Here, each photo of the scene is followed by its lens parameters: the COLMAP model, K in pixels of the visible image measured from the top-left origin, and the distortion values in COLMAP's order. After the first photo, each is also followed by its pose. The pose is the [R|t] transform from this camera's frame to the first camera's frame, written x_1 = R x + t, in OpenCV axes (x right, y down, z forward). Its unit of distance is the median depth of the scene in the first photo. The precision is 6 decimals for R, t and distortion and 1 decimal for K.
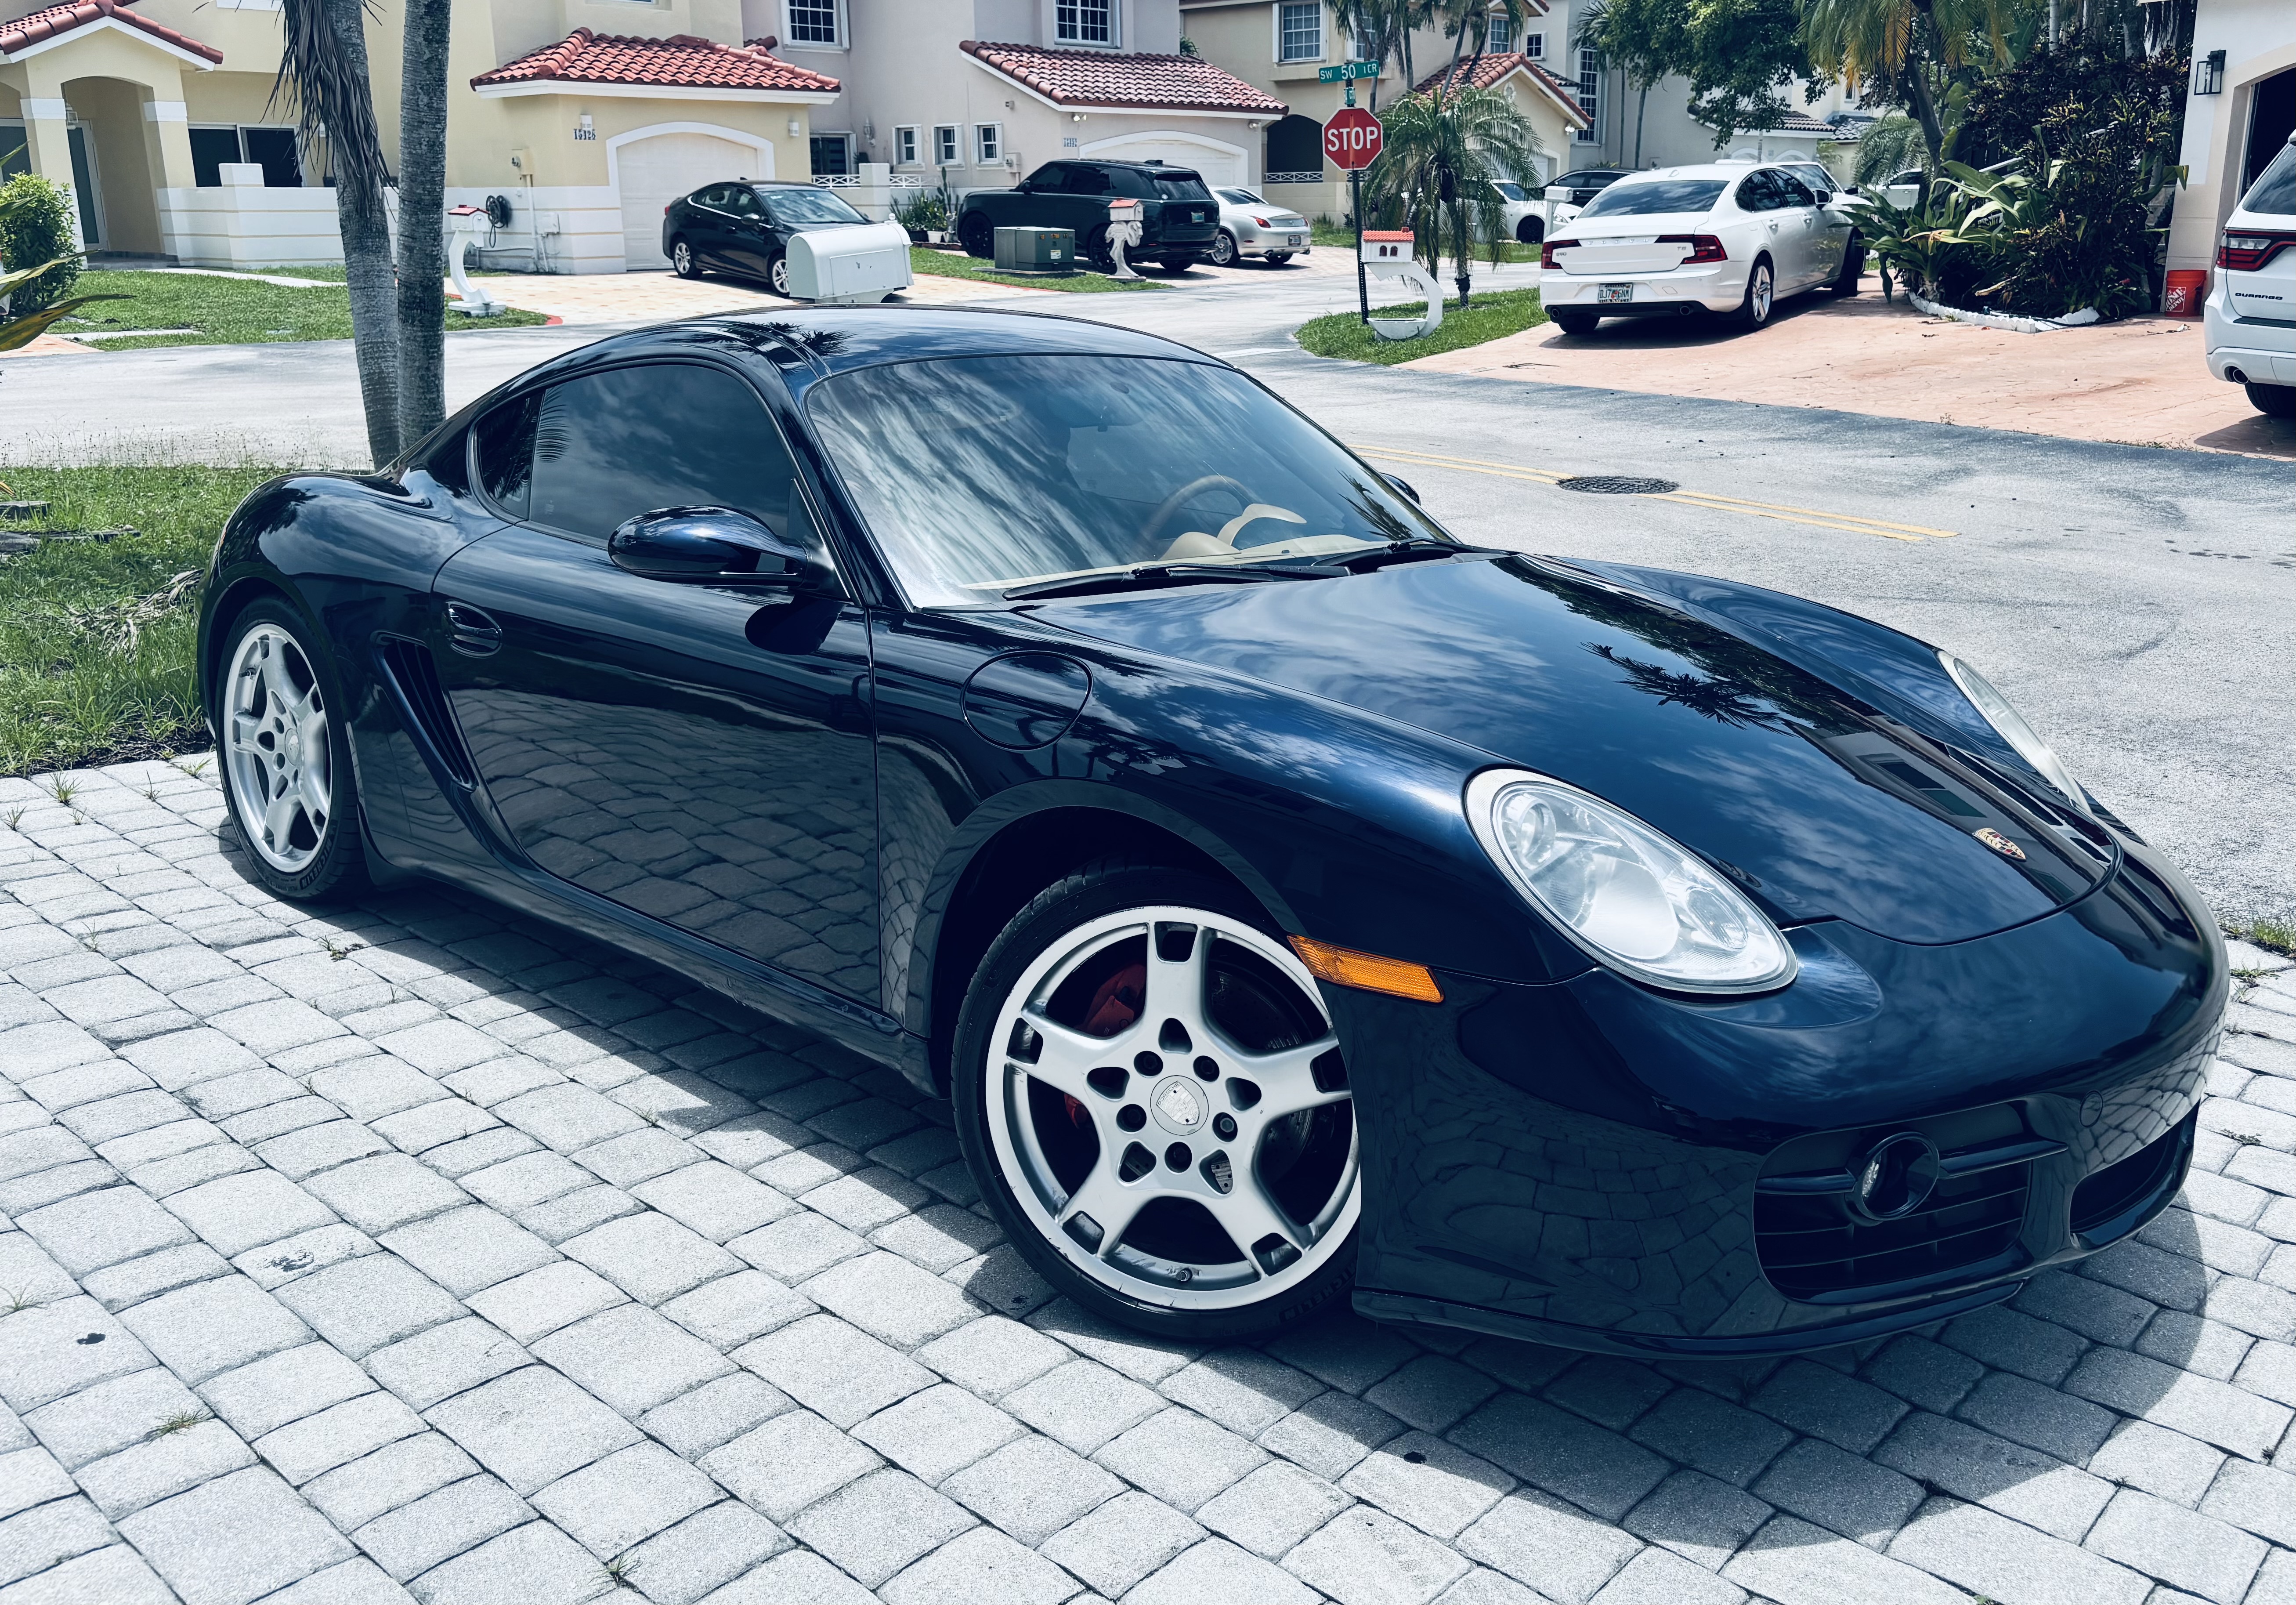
lens RADIAL K [[2315.5, 0, 1216.3], [0, 2315.5, 795.9], [0, 0, 1]] dist [0.017633, 0.016816]
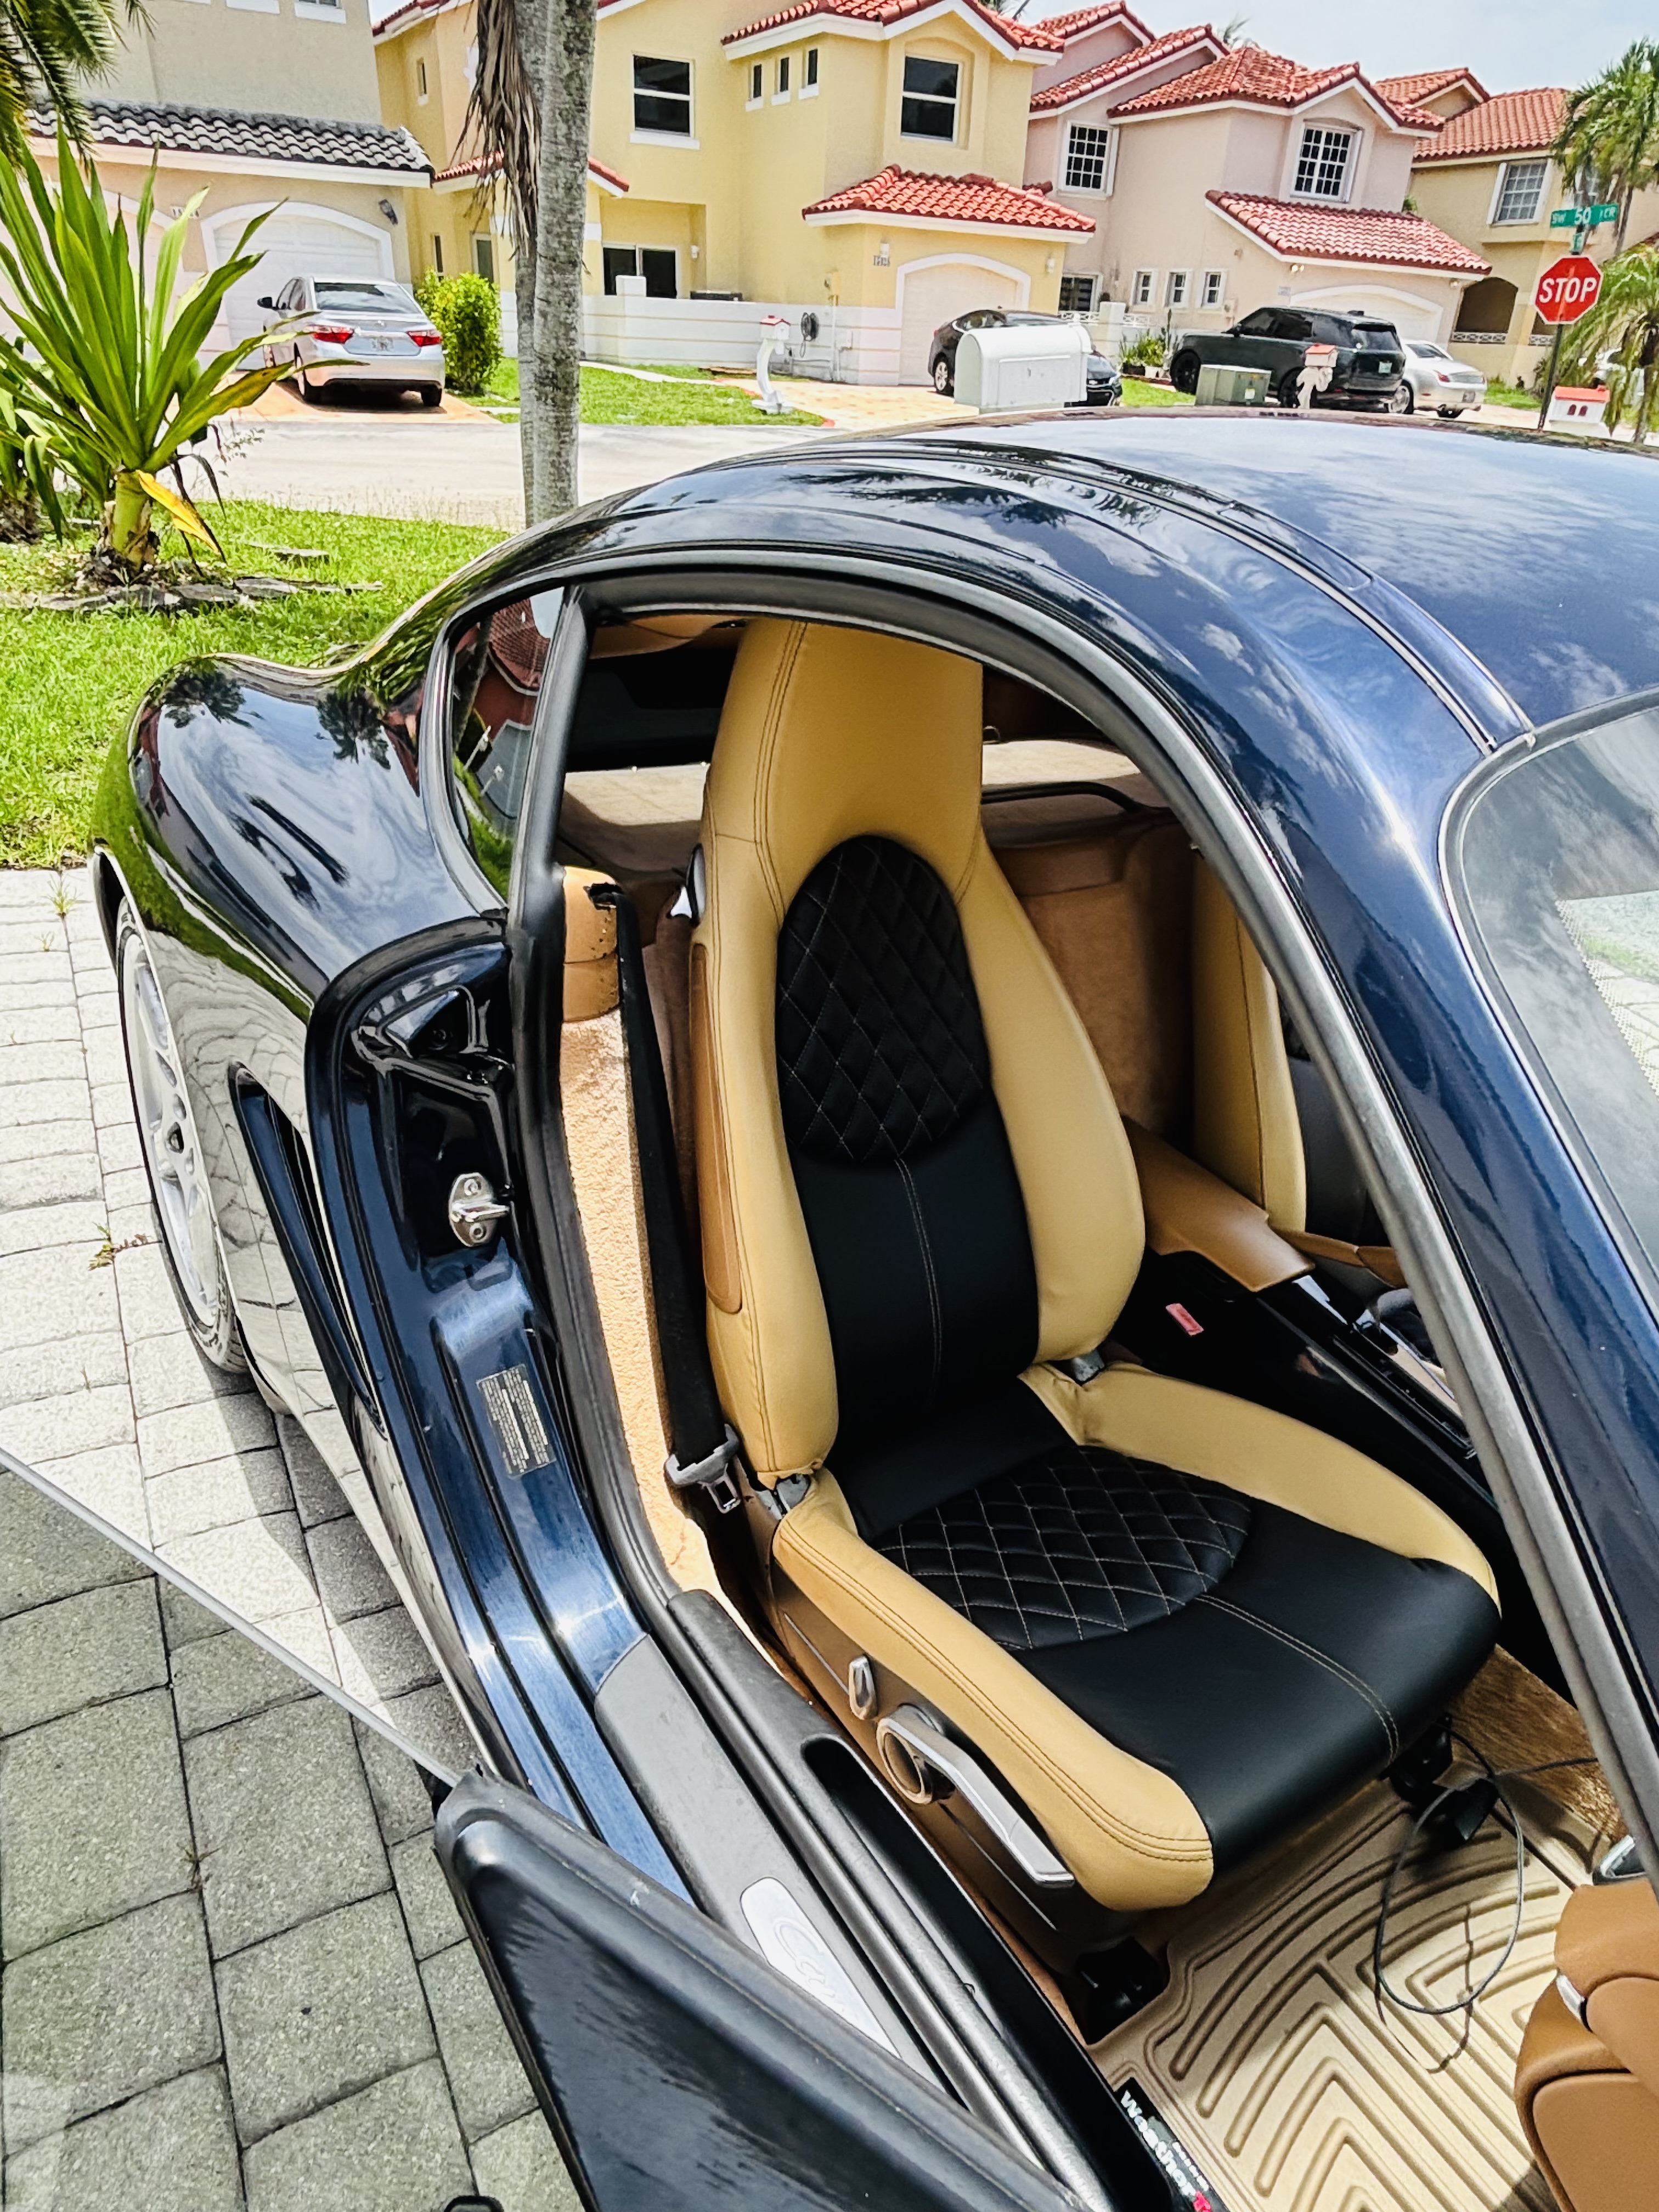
lens RADIAL K [[1328.9, 0, 829.5], [0, 1328.9, 1106.0], [0, 0, 1]] dist [-0.006901, 0.001647]
pose [[0.940067, 0.213909, -0.265552, -0.013732], [-0.138222, 0.950960, 0.276712, -0.046265], [0.311720, -0.223423, 0.923533, 0.227545]]
